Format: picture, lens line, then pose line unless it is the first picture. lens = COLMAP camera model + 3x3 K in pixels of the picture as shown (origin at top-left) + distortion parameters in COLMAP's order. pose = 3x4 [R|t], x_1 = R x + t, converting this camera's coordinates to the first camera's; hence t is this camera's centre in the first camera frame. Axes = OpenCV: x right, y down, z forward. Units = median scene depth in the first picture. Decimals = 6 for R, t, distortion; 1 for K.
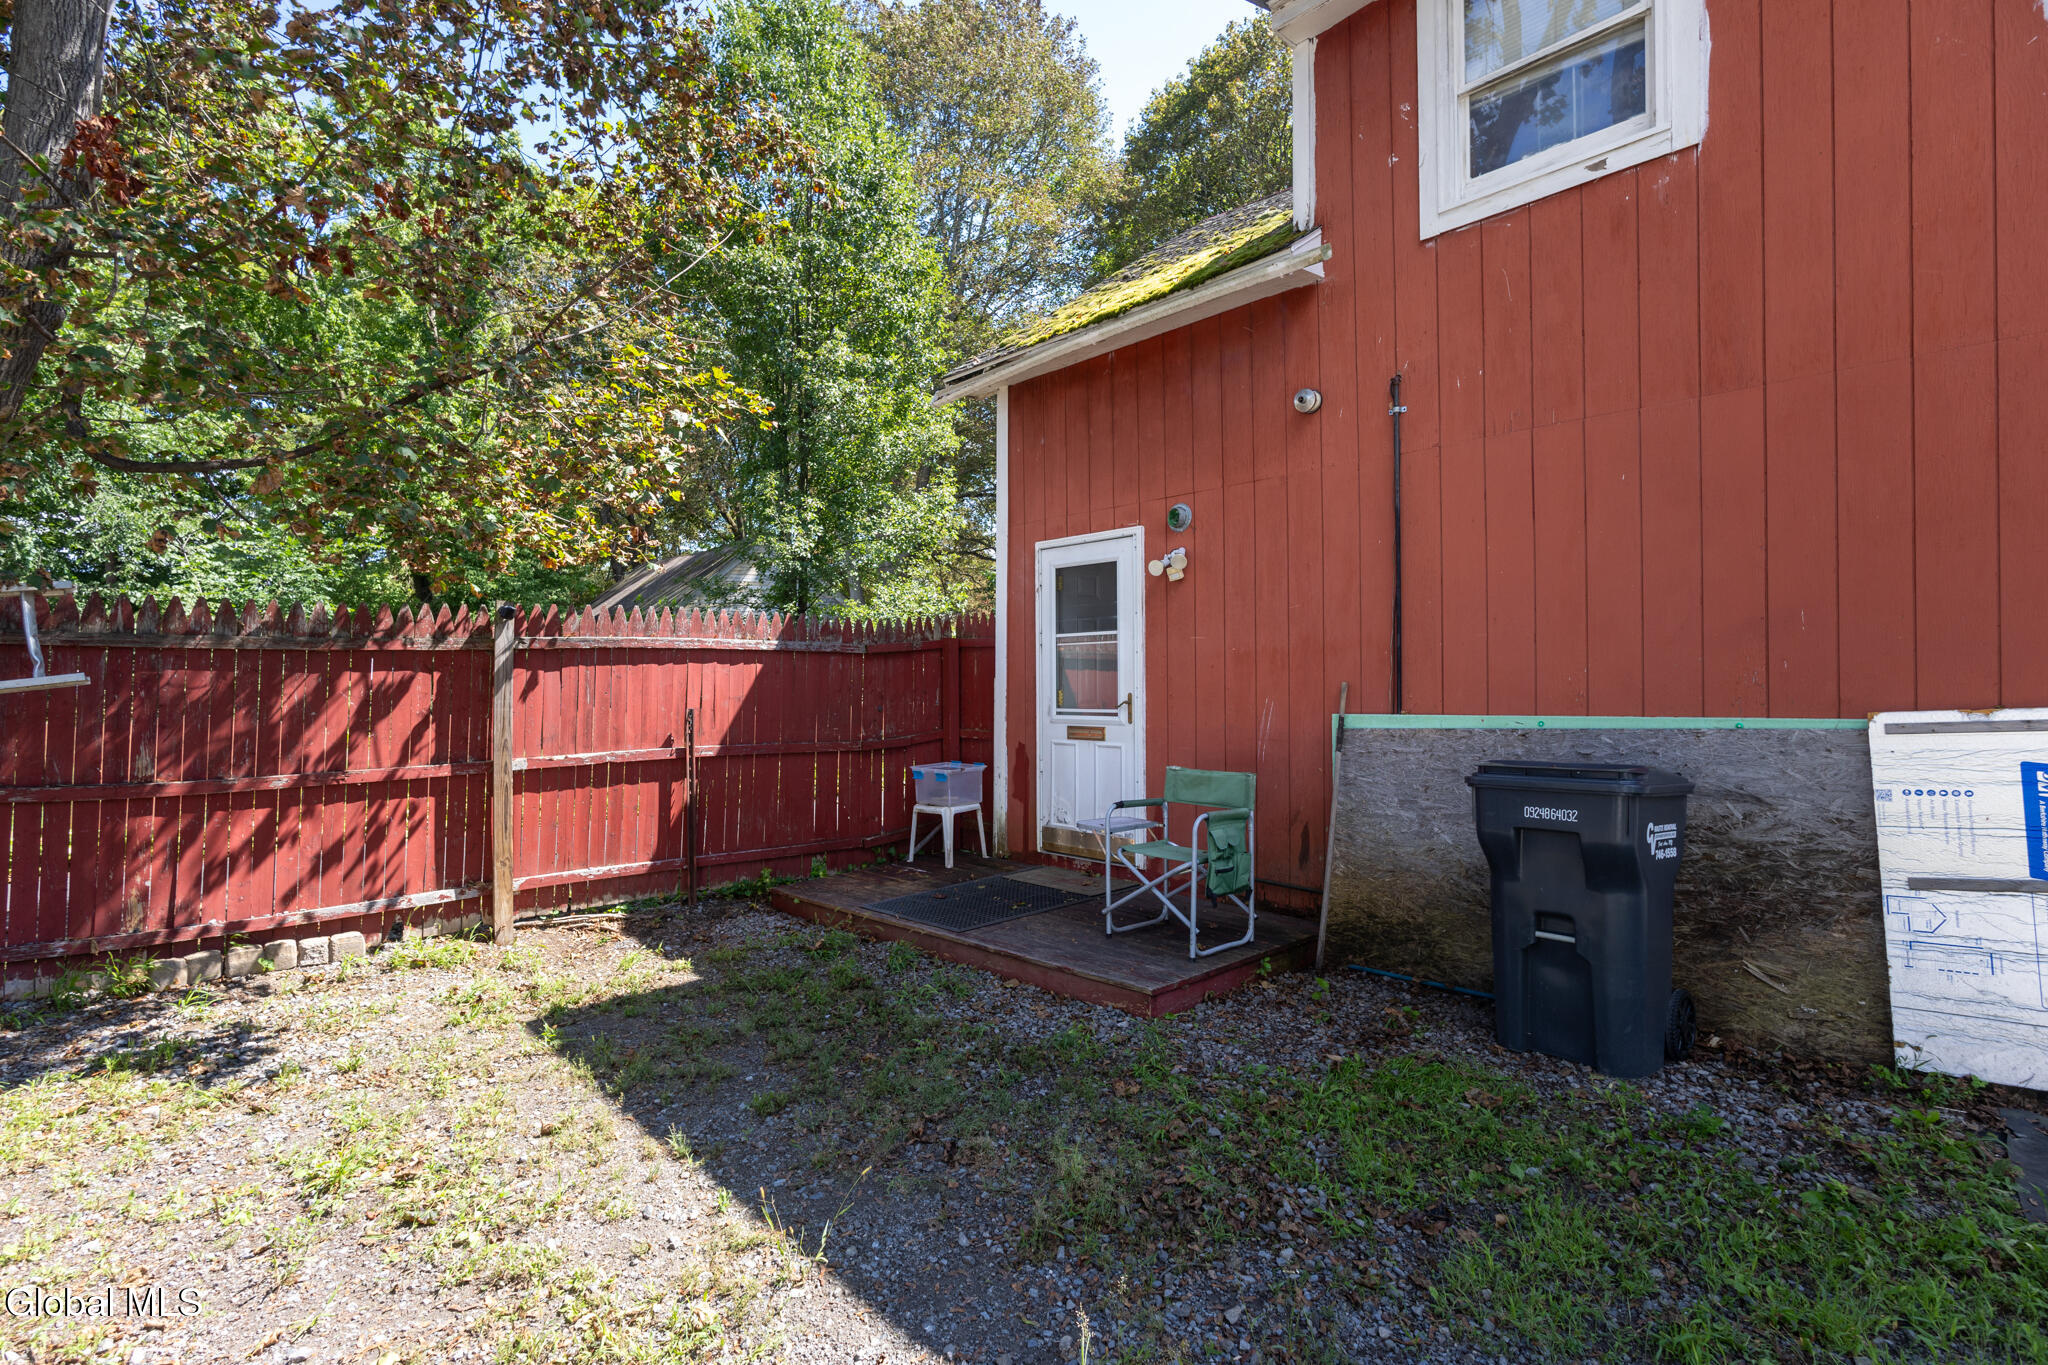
lens RADIAL K [[934.7, 0, 1016.9], [0, 934.7, 681.9], [0, 0, 1]] dist [-0.000569, 0.001139]
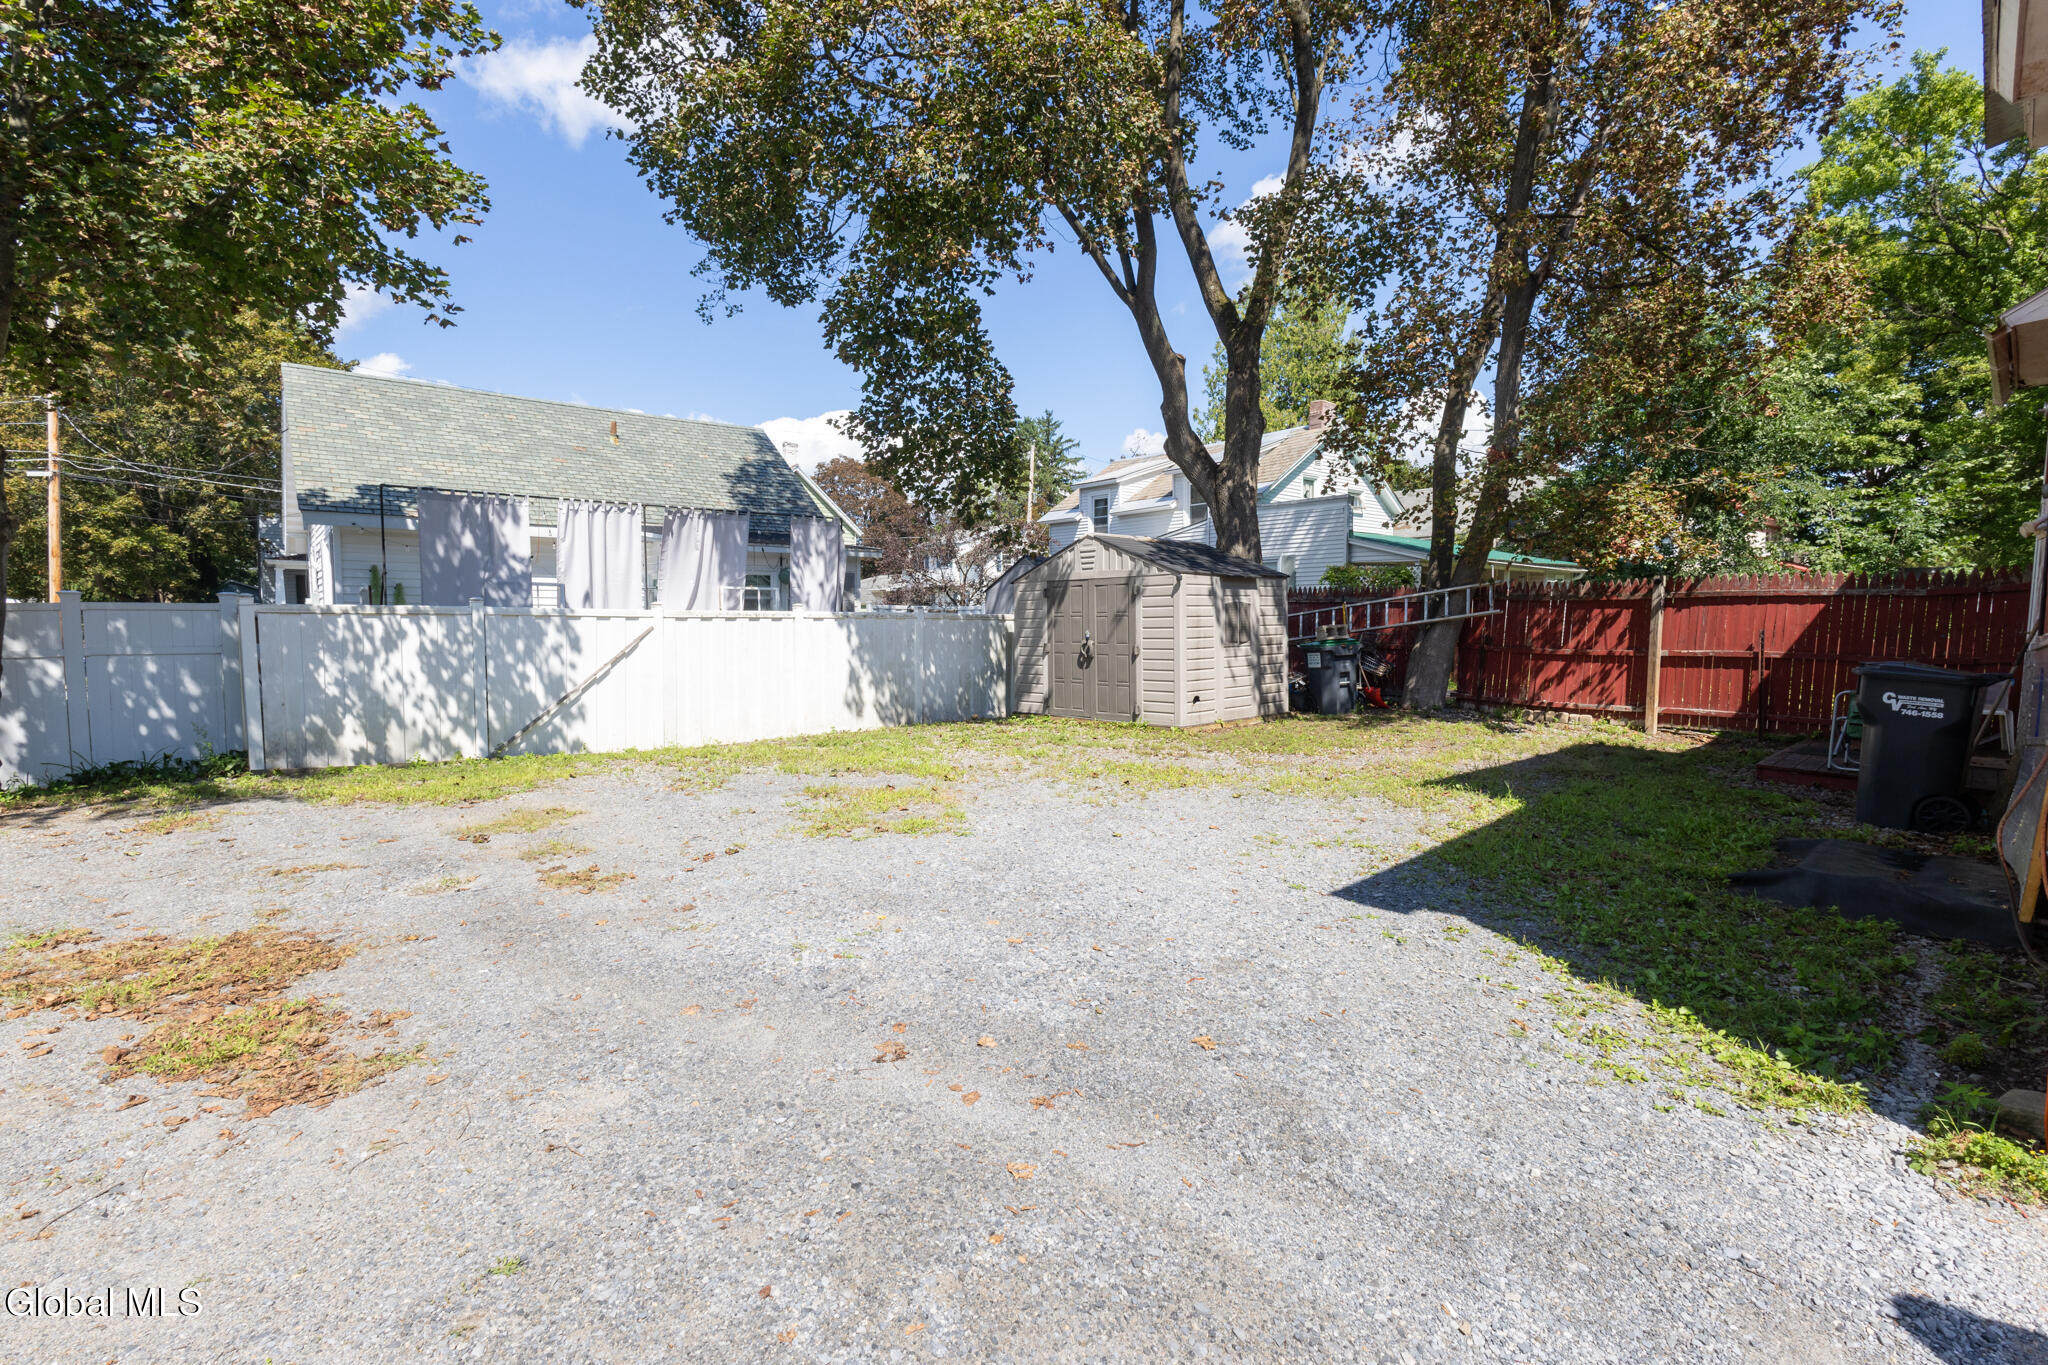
lens RADIAL K [[934.7, 0, 1016.9], [0, 934.7, 681.9], [0, 0, 1]] dist [-0.000569, 0.001139]
pose [[-0.002390, 0.089897, -0.995948, 1.658046], [0.002308, 0.995949, 0.089892, -0.041427], [0.999994, -0.002084, -0.002588, -0.475724]]
